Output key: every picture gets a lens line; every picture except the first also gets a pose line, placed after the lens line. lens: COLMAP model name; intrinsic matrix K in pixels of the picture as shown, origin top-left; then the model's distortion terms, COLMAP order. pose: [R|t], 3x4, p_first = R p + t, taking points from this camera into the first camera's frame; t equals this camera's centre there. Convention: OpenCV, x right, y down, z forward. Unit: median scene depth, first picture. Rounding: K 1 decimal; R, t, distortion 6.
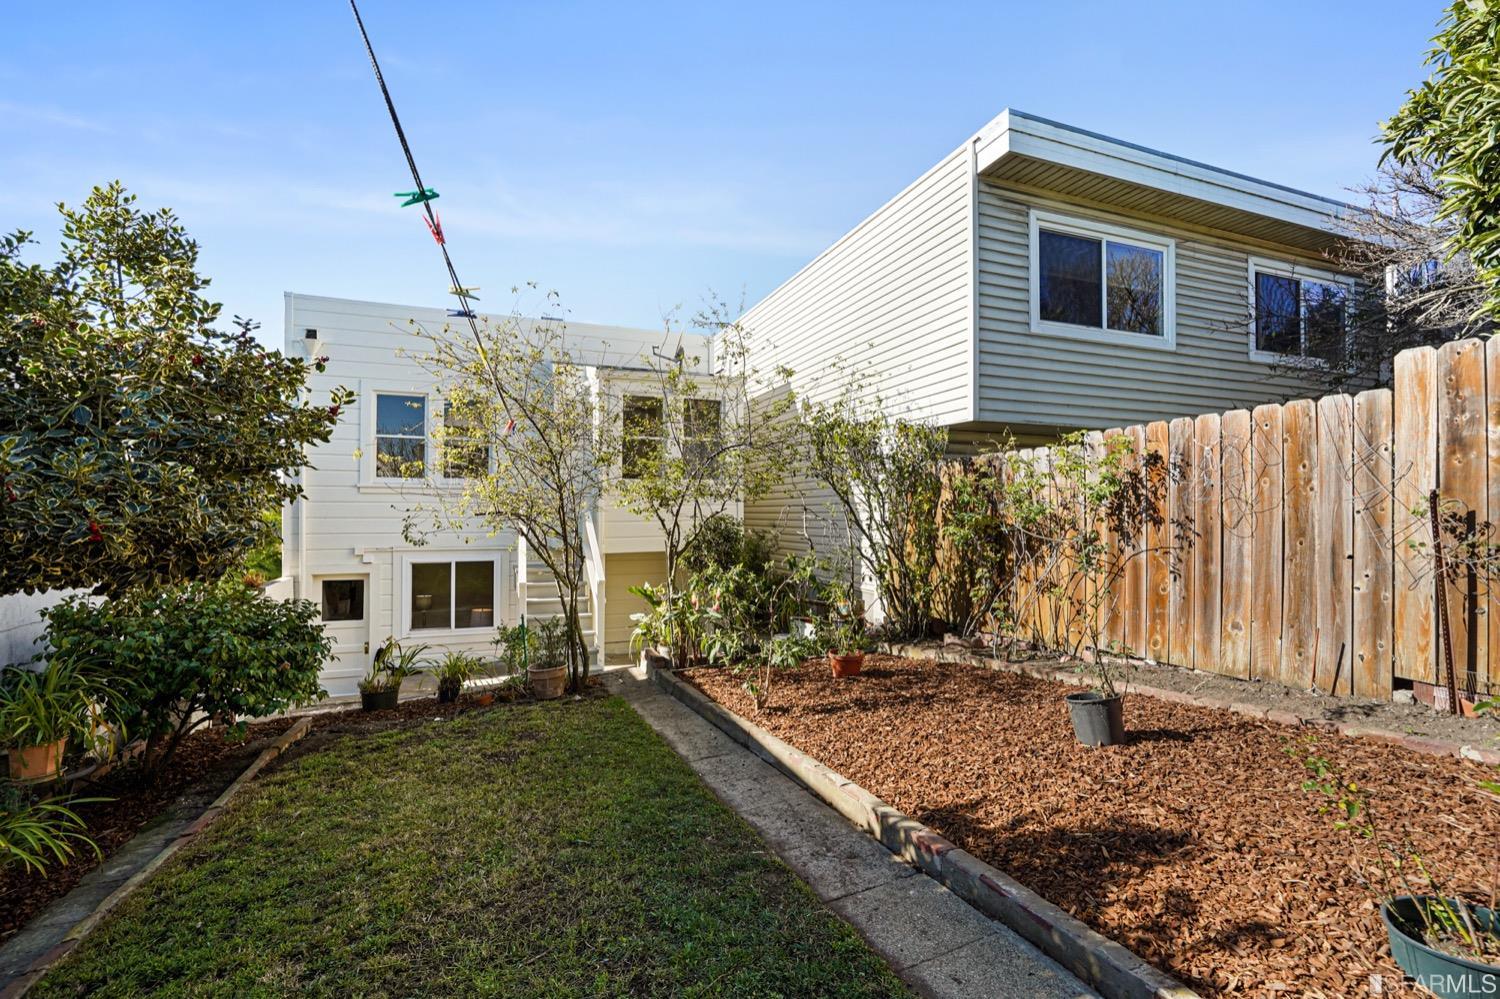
lens RADIAL K [[686.8, 0, 755.0], [0, 686.8, 515.4], [0, 0, 1]] dist [-0.002526, 0.000066]
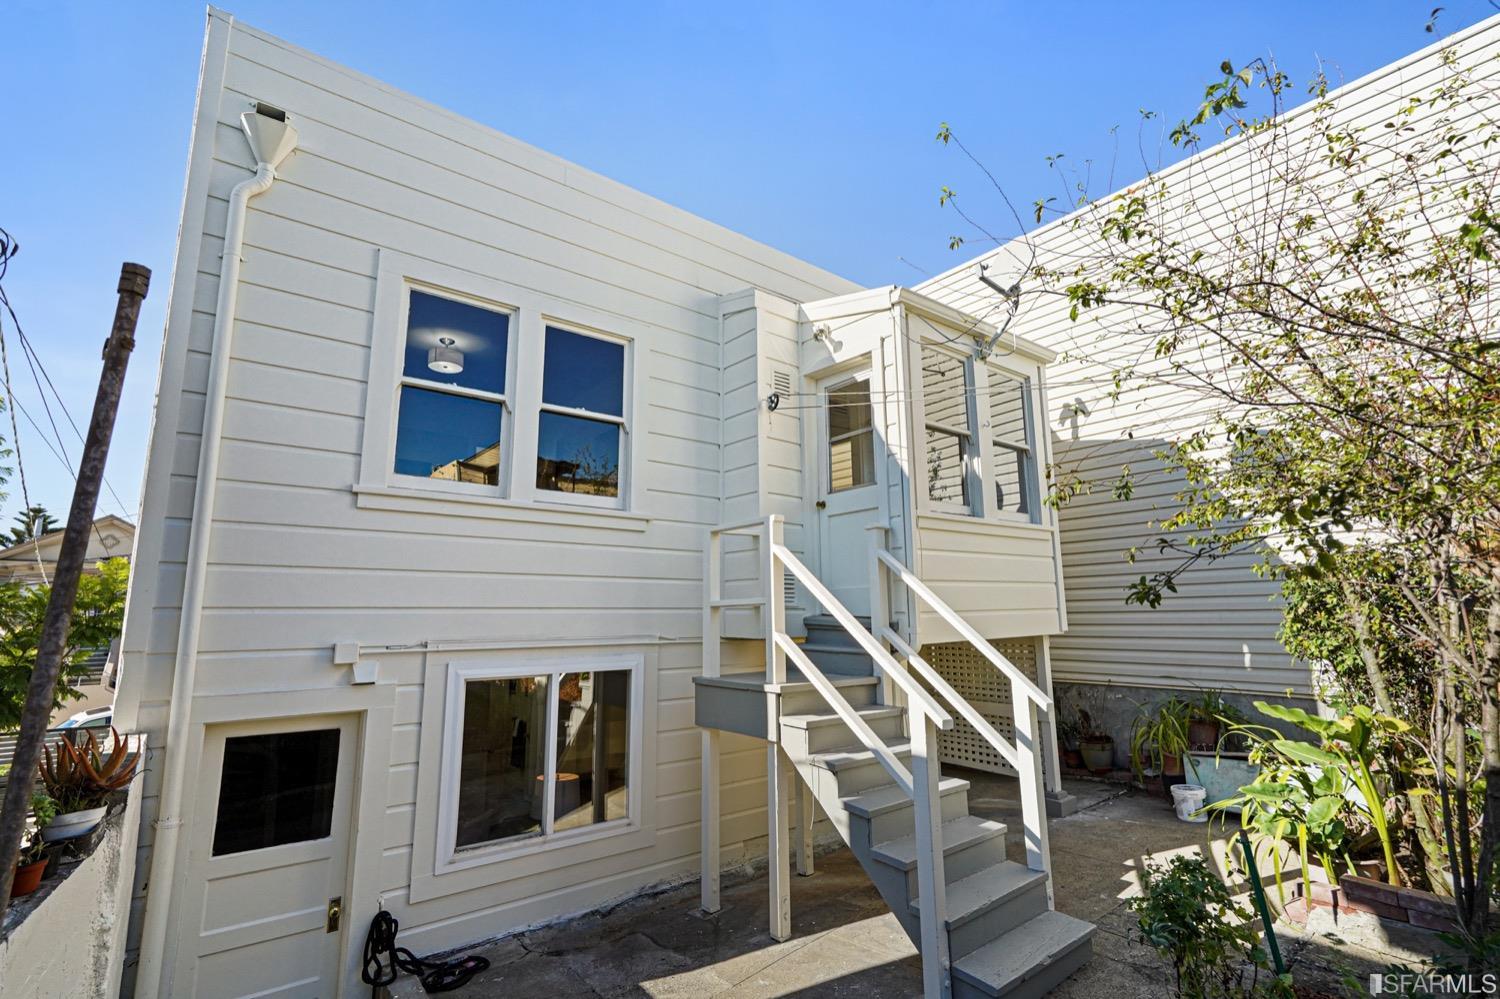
lens RADIAL K [[692.3, 0, 752.3], [0, 692.3, 496.1], [0, 0, 1]] dist [-0.004035, -0.000164]
pose [[0.957544, 0.039863, 0.285517, -0.827805], [0.006745, 0.987025, -0.160425, 0.049563], [-0.288207, 0.155540, 0.944851, 0.961466]]
